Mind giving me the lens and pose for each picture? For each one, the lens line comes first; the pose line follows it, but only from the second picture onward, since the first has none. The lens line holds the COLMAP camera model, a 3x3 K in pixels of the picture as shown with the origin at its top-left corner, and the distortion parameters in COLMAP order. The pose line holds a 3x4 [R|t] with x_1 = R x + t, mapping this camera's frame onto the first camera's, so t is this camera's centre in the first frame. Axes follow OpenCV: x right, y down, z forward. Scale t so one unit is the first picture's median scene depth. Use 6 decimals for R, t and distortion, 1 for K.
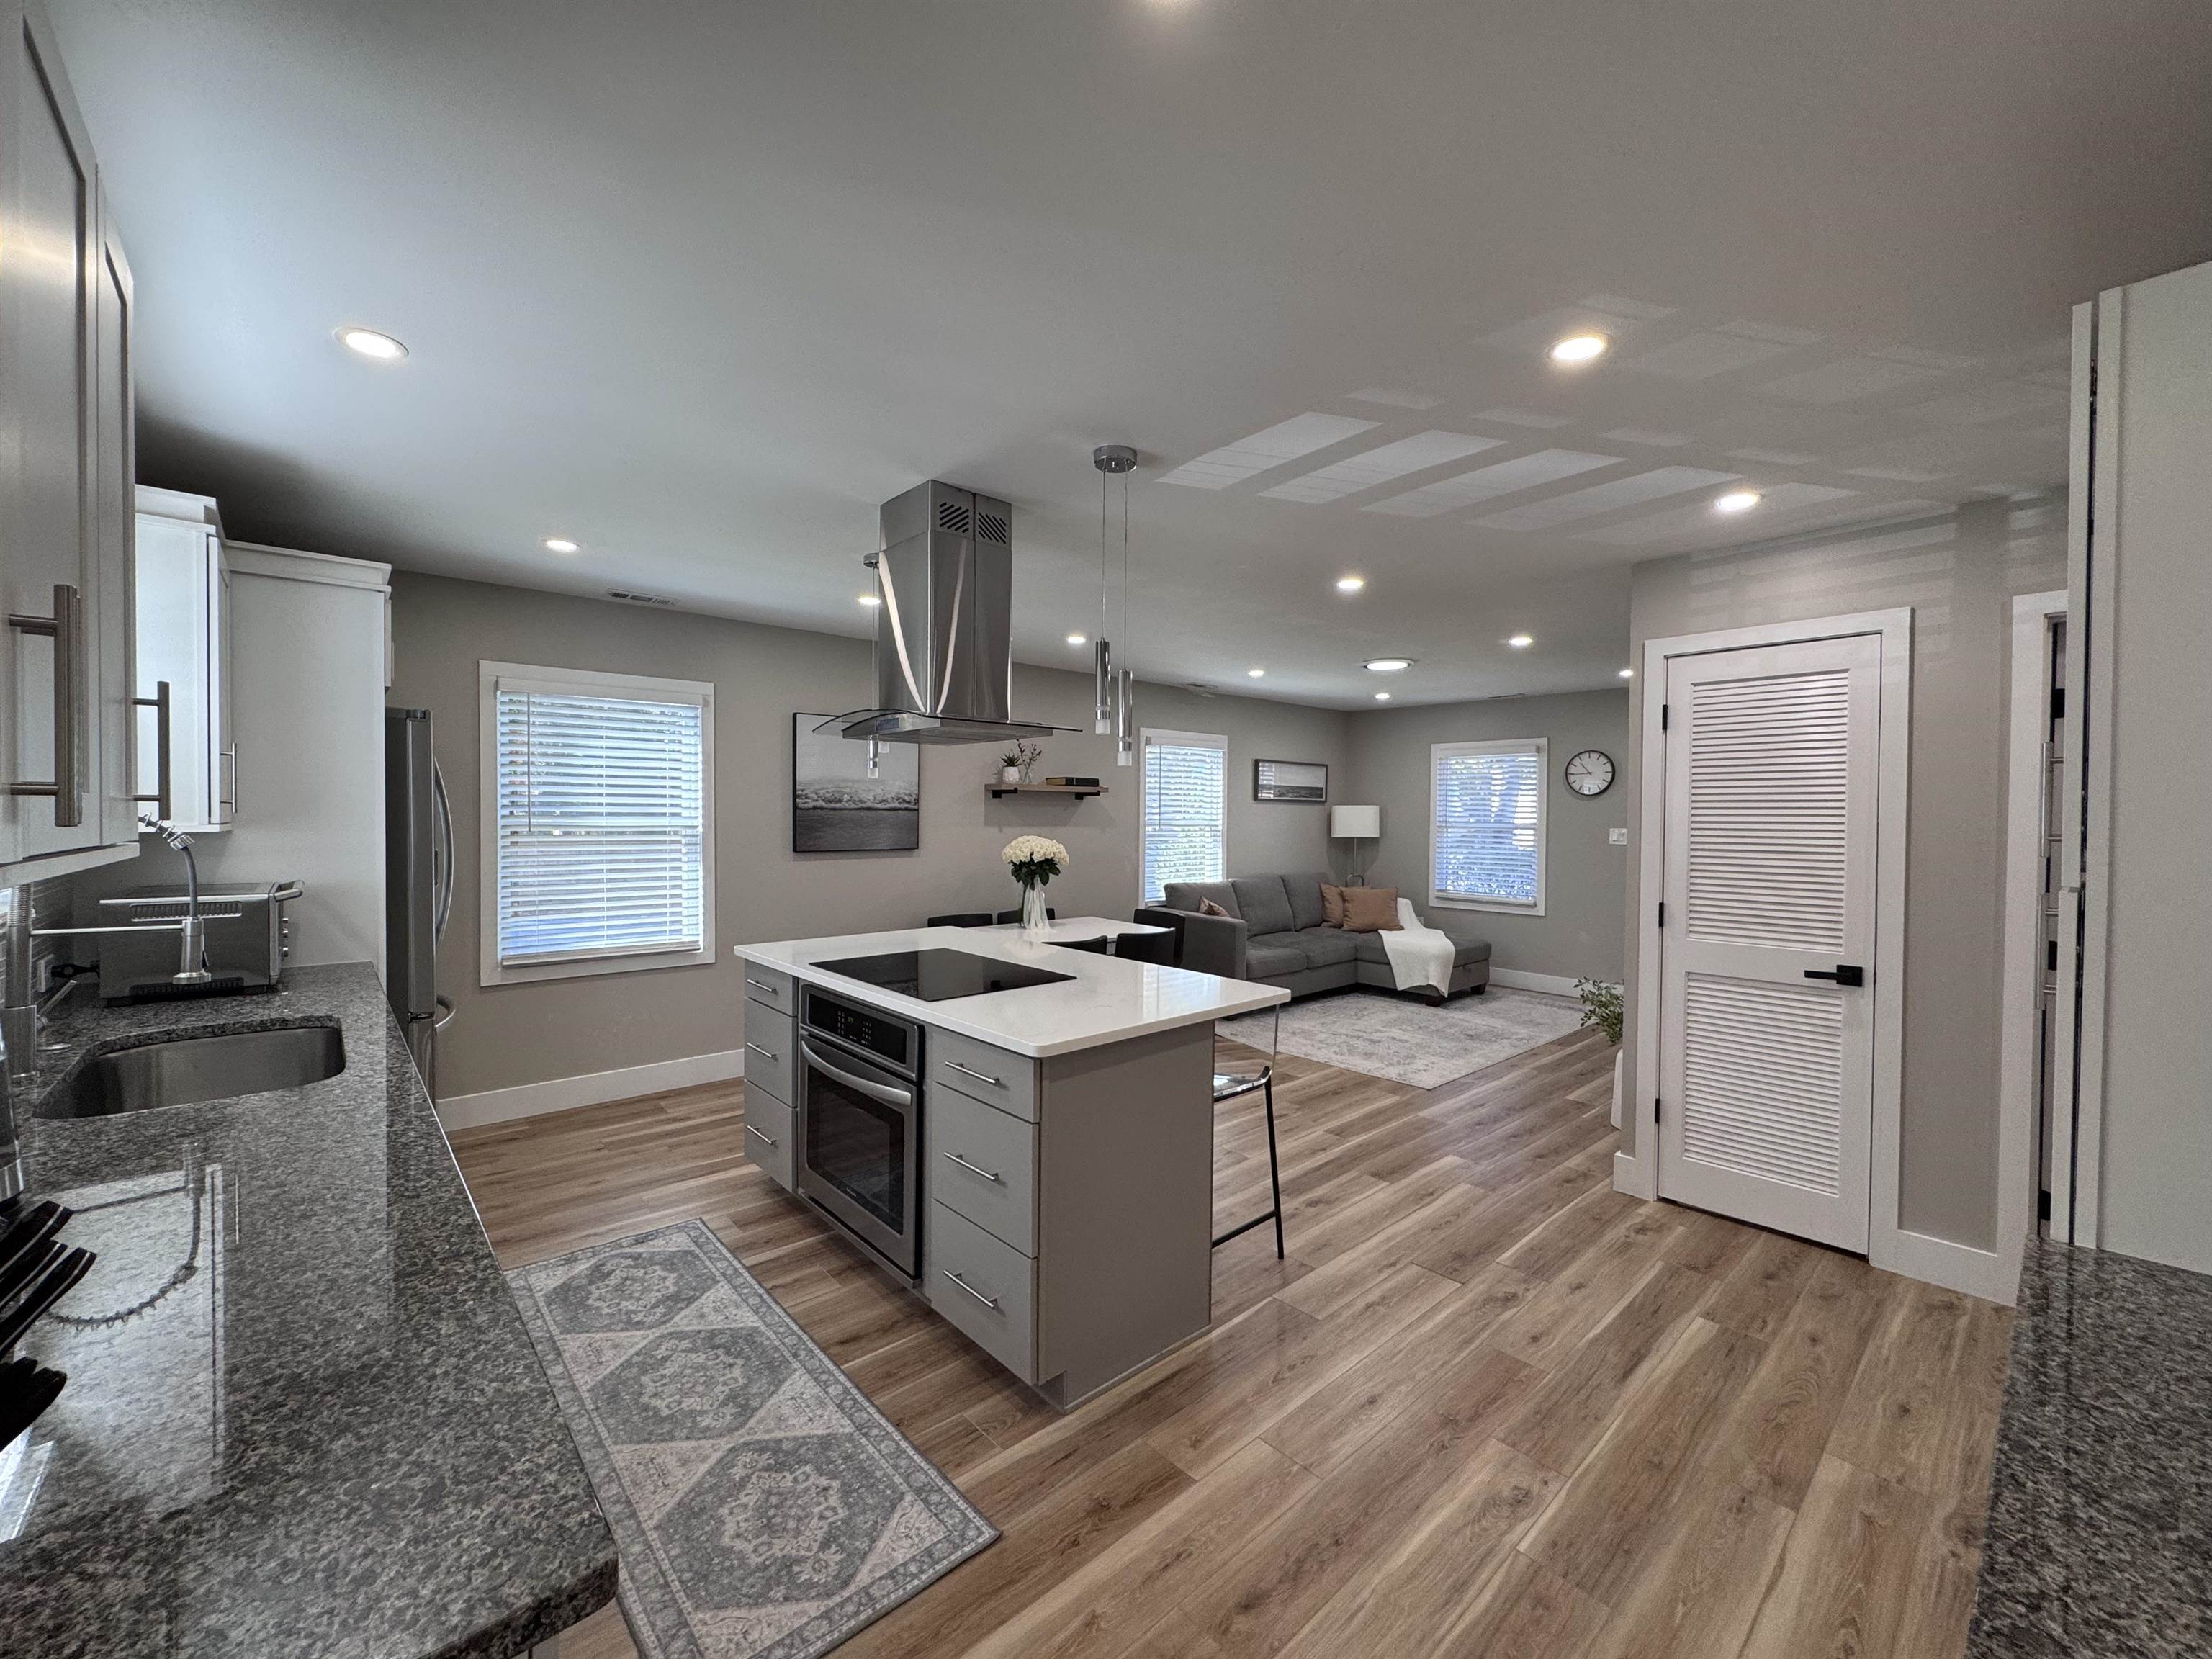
lens RADIAL K [[876.0, 0, 1099.2], [0, 876.0, 836.0], [0, 0, 1]] dist [-0.007320, 0.001798]
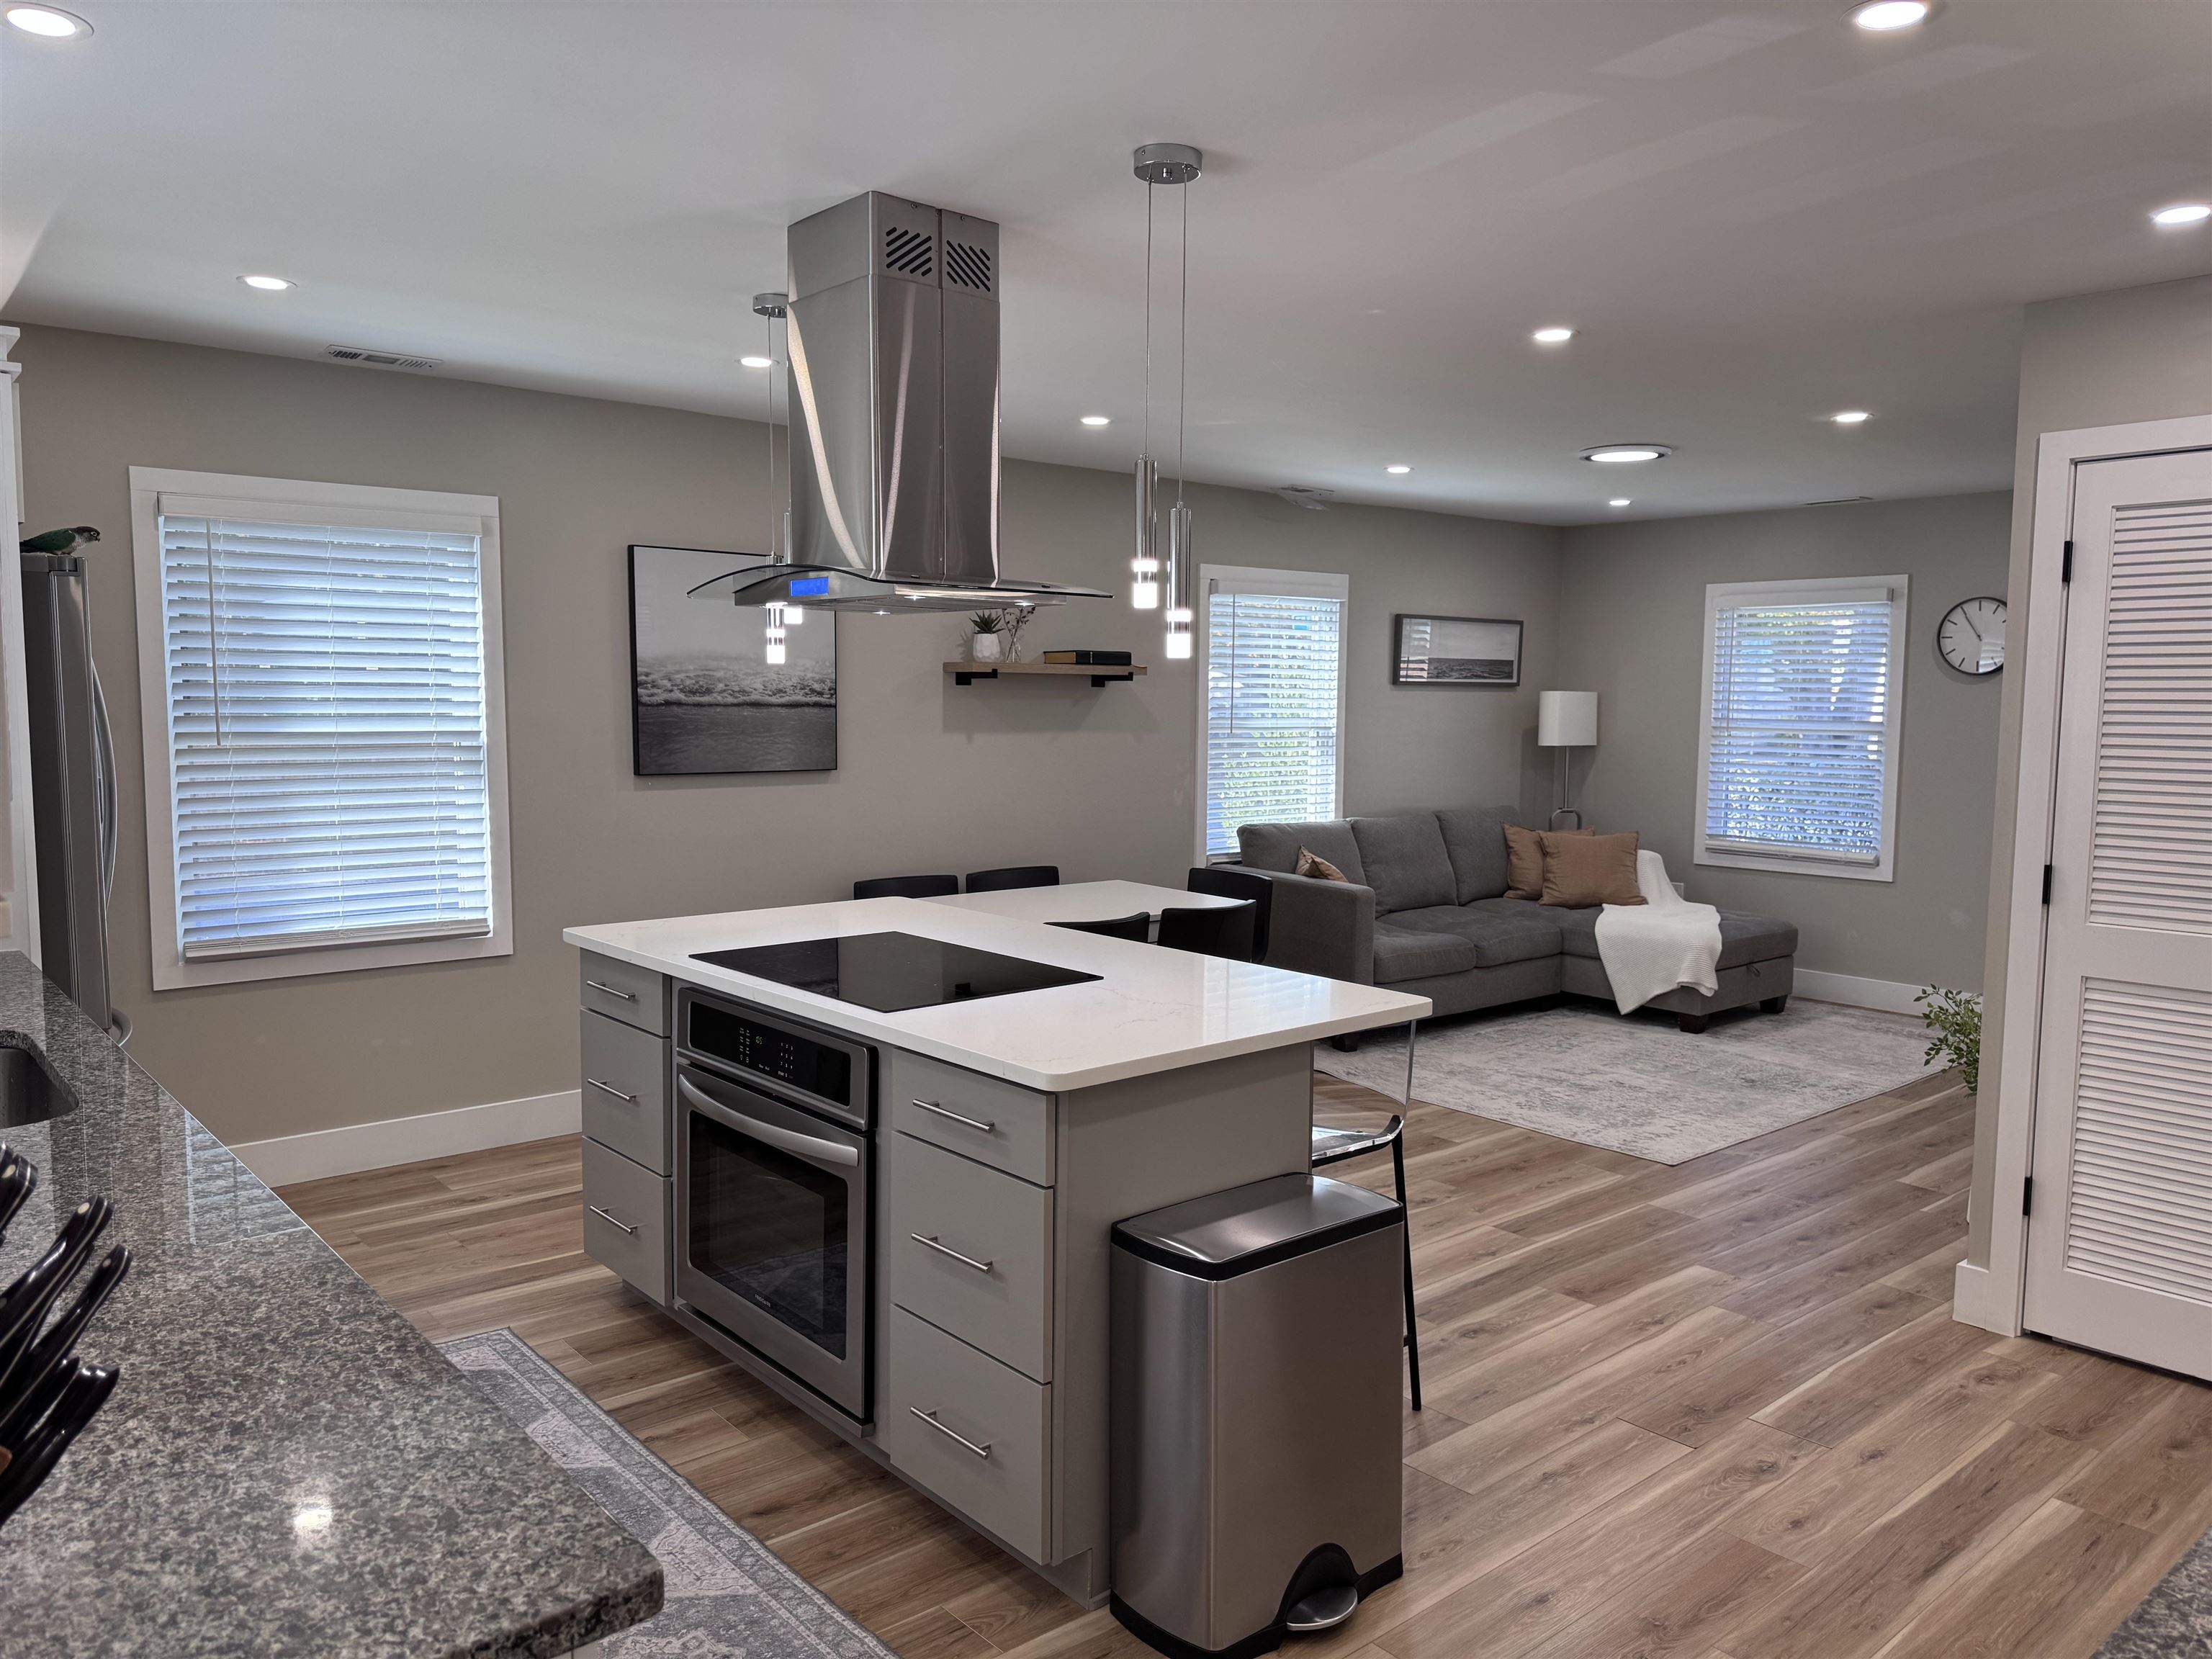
lens RADIAL K [[1547.7, 0, 1082.0], [0, 1547.7, 835.4], [0, 0, 1]] dist [0.057736, -0.061056]
pose [[0.999629, 0.002175, -0.027143, -0.007602], [-0.000384, 0.997832, 0.065808, -0.014387], [0.027227, -0.065774, 0.997463, -0.102427]]
